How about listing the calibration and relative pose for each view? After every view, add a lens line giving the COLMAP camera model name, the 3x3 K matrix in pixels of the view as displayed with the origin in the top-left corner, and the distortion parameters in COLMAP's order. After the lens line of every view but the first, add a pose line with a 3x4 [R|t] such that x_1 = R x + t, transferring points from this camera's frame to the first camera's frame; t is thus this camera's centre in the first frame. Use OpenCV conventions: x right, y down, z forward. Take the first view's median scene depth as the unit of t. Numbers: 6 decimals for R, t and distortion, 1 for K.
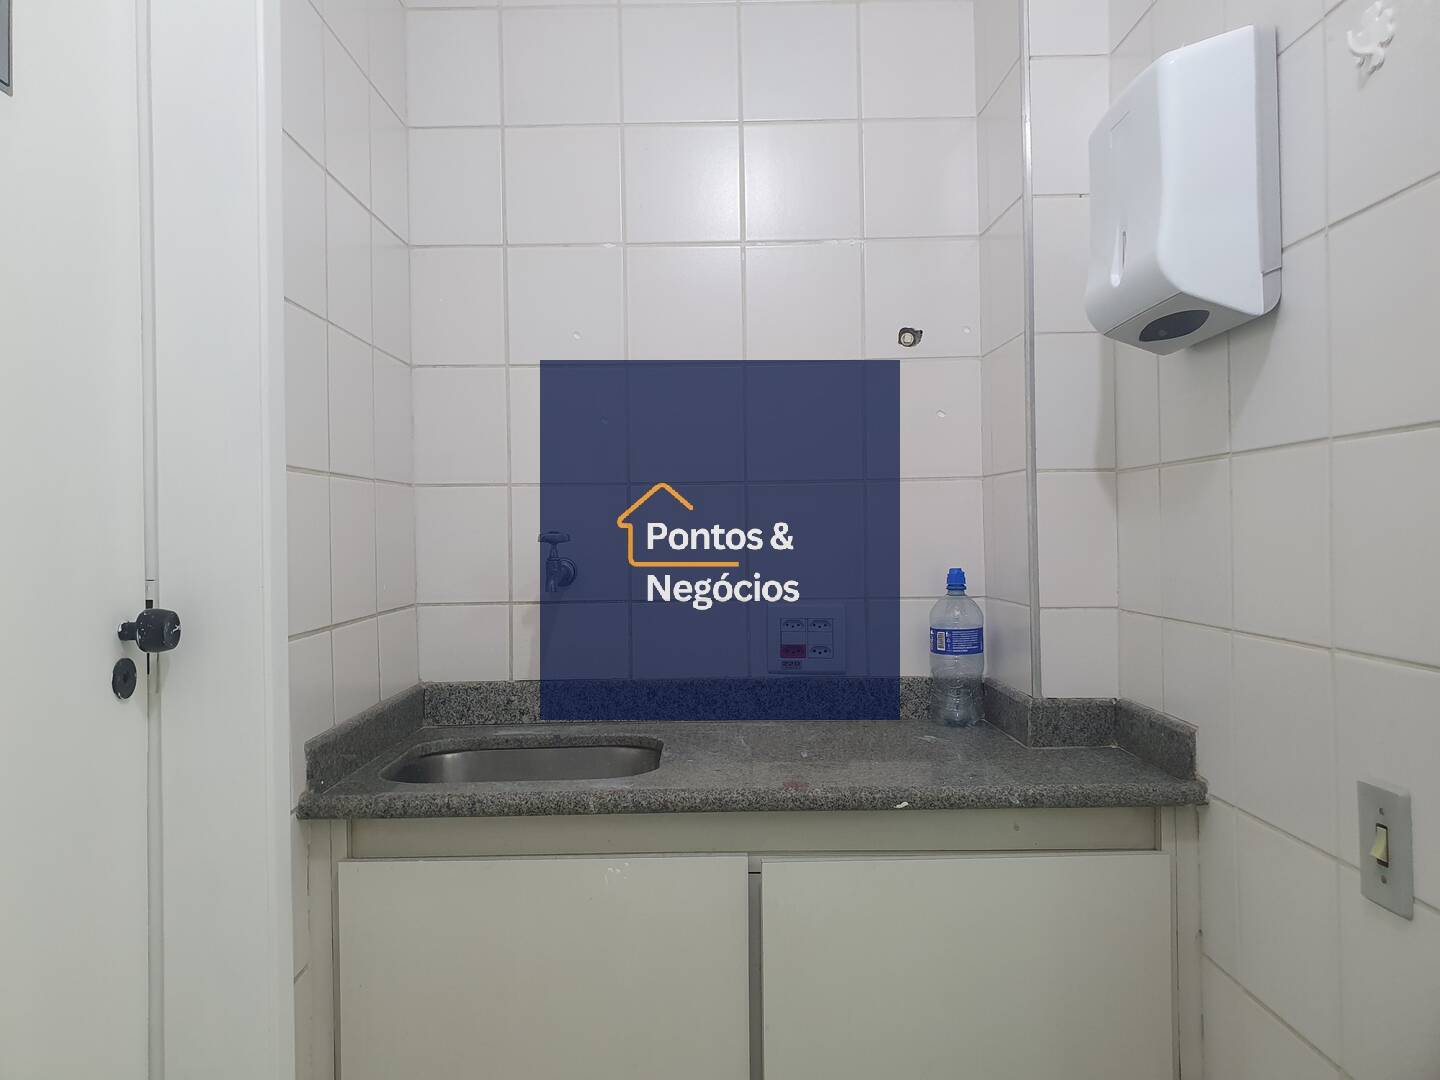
lens RADIAL K [[1124.4, 0, 711.9], [0, 1124.4, 529.9], [0, 0, 1]] dist [0.064879, -0.207629]
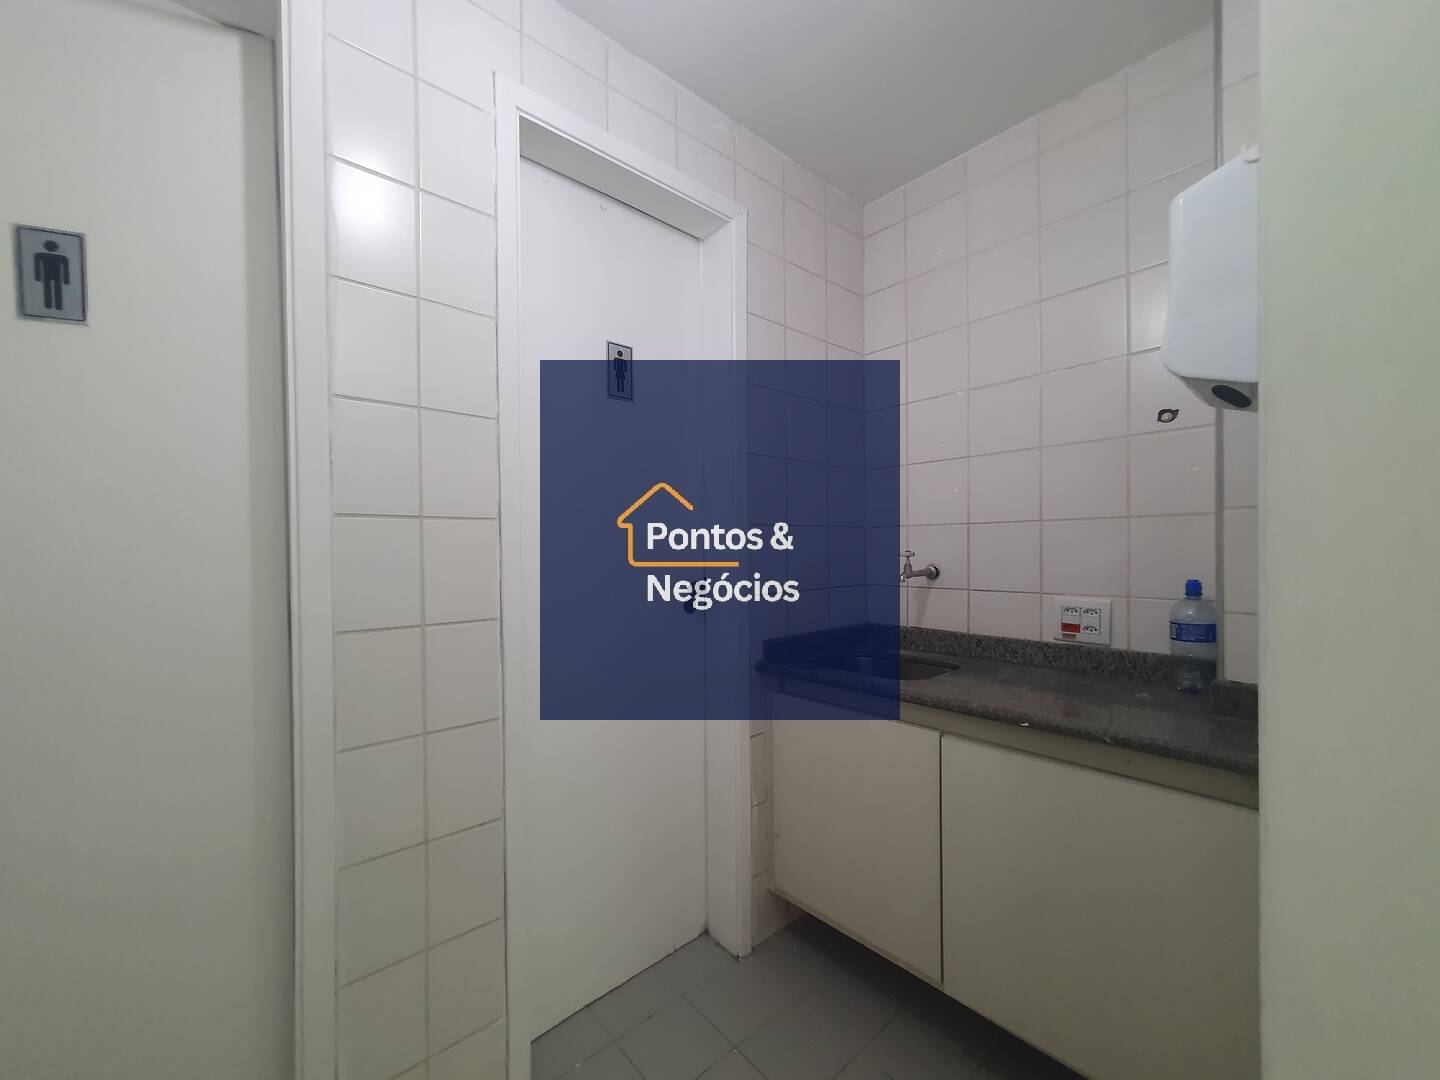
lens RADIAL K [[572.9, 0, 725.5], [0, 572.9, 555.7], [0, 0, 1]] dist [0.001128, -0.000020]
pose [[0.658740, 0.011709, -0.752280, 0.361210], [0.001040, 0.999864, 0.016474, -0.007180], [0.752370, -0.011634, 0.658638, 0.105655]]
